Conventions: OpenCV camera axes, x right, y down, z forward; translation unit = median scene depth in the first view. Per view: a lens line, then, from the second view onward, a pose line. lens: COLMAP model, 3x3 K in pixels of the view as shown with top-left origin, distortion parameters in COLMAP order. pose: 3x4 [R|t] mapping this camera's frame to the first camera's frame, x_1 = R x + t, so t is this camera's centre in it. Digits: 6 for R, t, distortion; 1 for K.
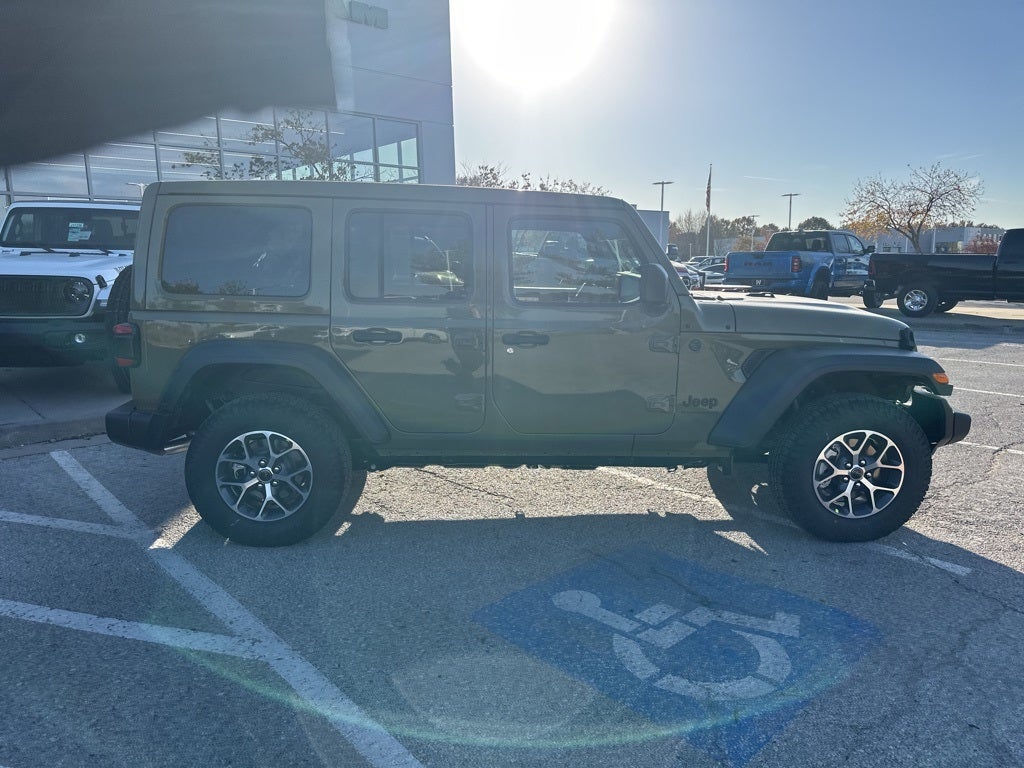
lens RADIAL K [[696.1, 0, 514.3], [0, 696.1, 414.0], [0, 0, 1]] dist [0.048554, -0.057165]
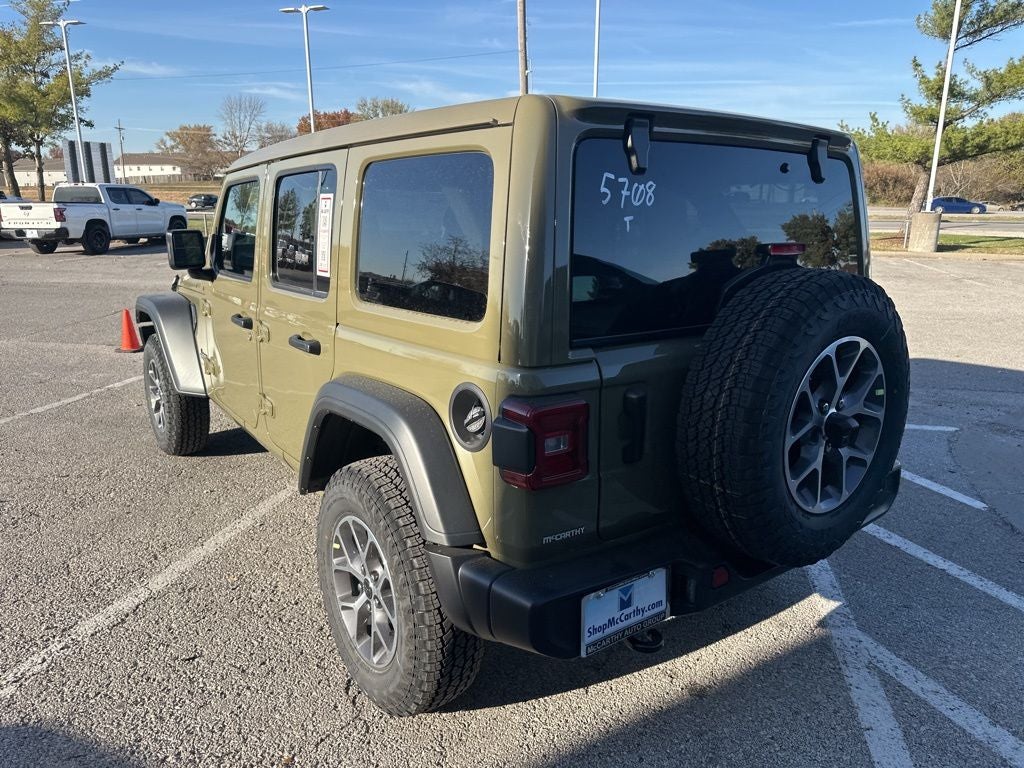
lens RADIAL K [[722.6, 0, 505.3], [0, 722.6, 381.5], [0, 0, 1]] dist [0.009936, -0.011014]
pose [[-0.544921, -0.200986, 0.814043, -0.897763], [0.172703, 0.923127, 0.343526, -0.373521], [-0.820509, 0.327783, -0.468320, 1.557680]]
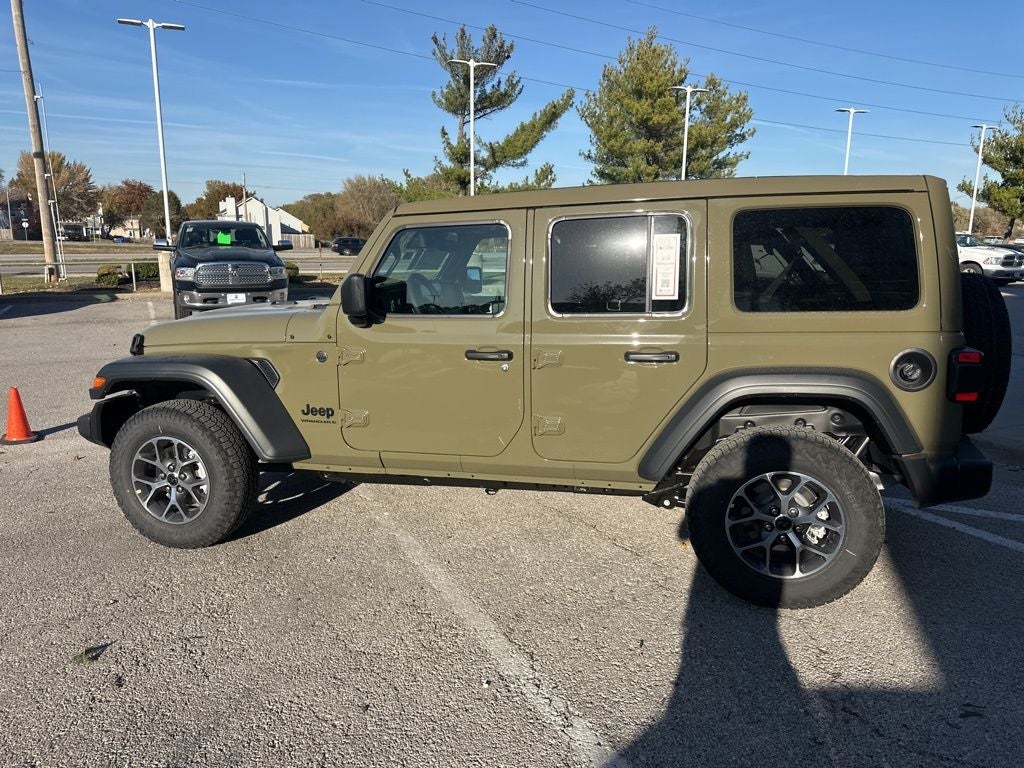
lens RADIAL K [[715.0, 0, 510.3], [0, 715.0, 379.8], [0, 0, 1]] dist [0.093367, -0.119920]
pose [[-0.955920, -0.045183, 0.290128, -0.303749], [0.069743, 0.924874, 0.373824, -0.500464], [-0.285223, 0.377581, -0.880955, 2.175588]]
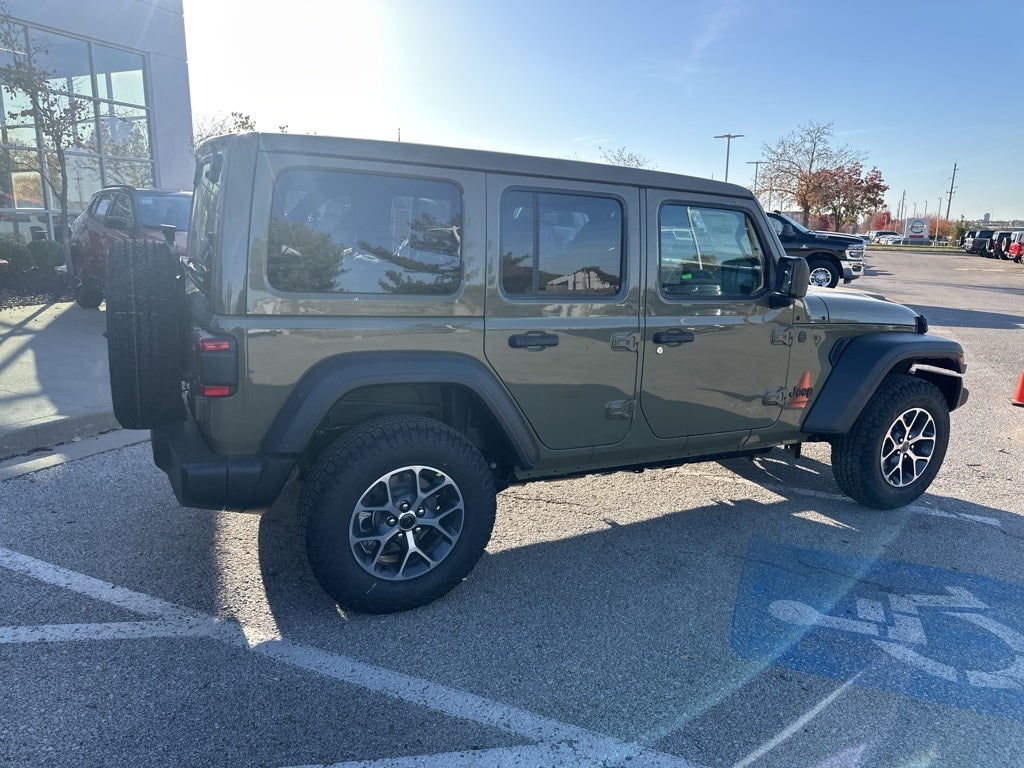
lens RADIAL K [[708.8, 0, 513.8], [0, 708.8, 385.2], [0, 0, 1]] dist [0.039559, -0.046752]
pose [[0.911001, -0.059504, 0.408090, -0.538227], [0.055500, 0.998224, 0.021657, -0.072246], [-0.408653, 0.002919, 0.912685, 0.215026]]
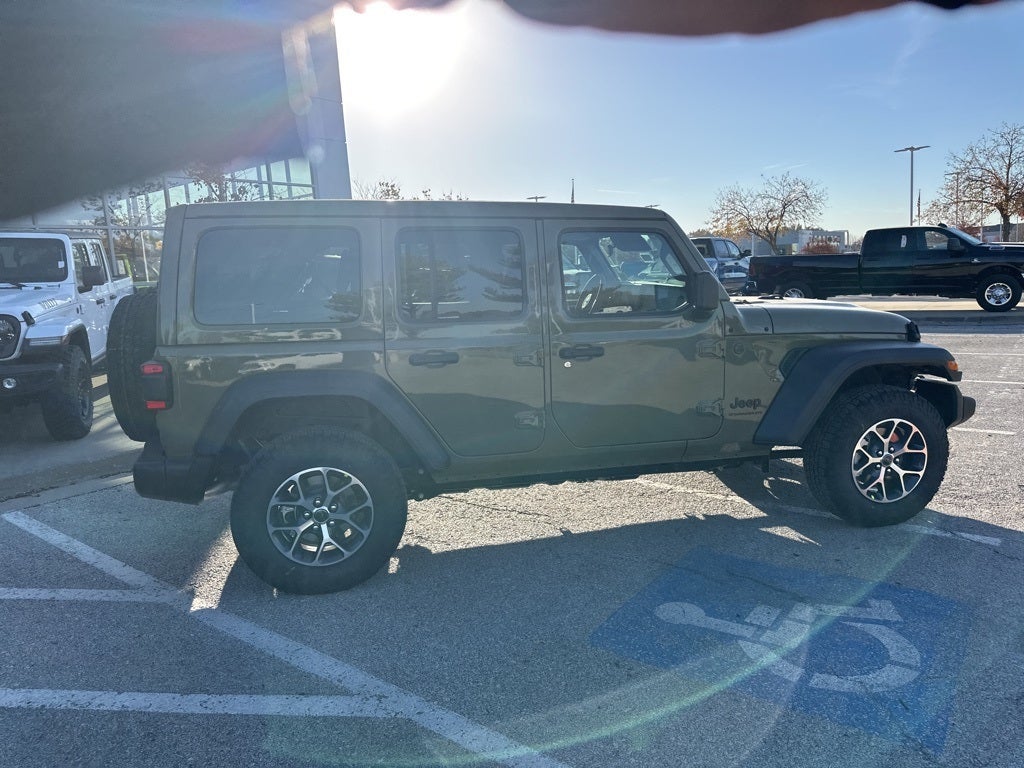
lens RADIAL K [[702.9, 0, 513.8], [0, 702.9, 395.9], [0, 0, 1]] dist [0.039831, -0.046843]
pose [[0.983625, -0.069245, 0.166394, -0.238779], [0.076693, 0.996301, -0.038754, -0.013568], [-0.163095, 0.050880, 0.985297, 0.031709]]
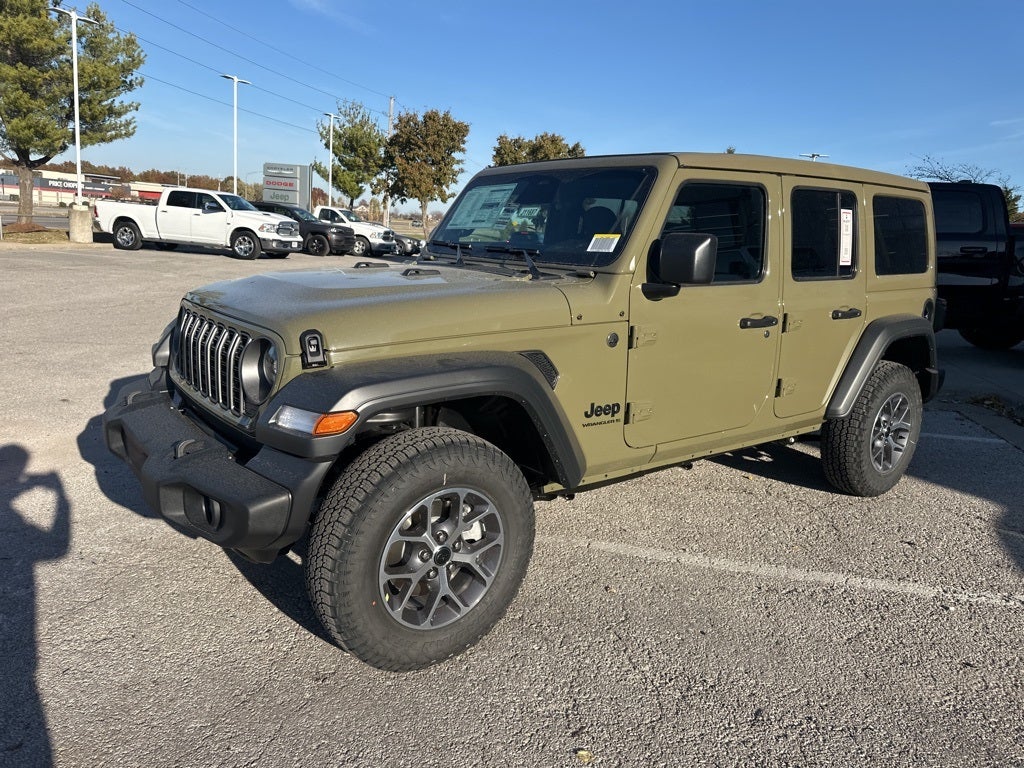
lens RADIAL K [[708.8, 0, 513.8], [0, 708.8, 385.2], [0, 0, 1]] dist [0.039559, -0.046752]
pose [[-0.828901, 0.079204, -0.553760, 0.714745], [-0.165718, 0.910721, 0.378318, -0.407197], [0.534285, 0.405356, -0.741772, 1.903863]]
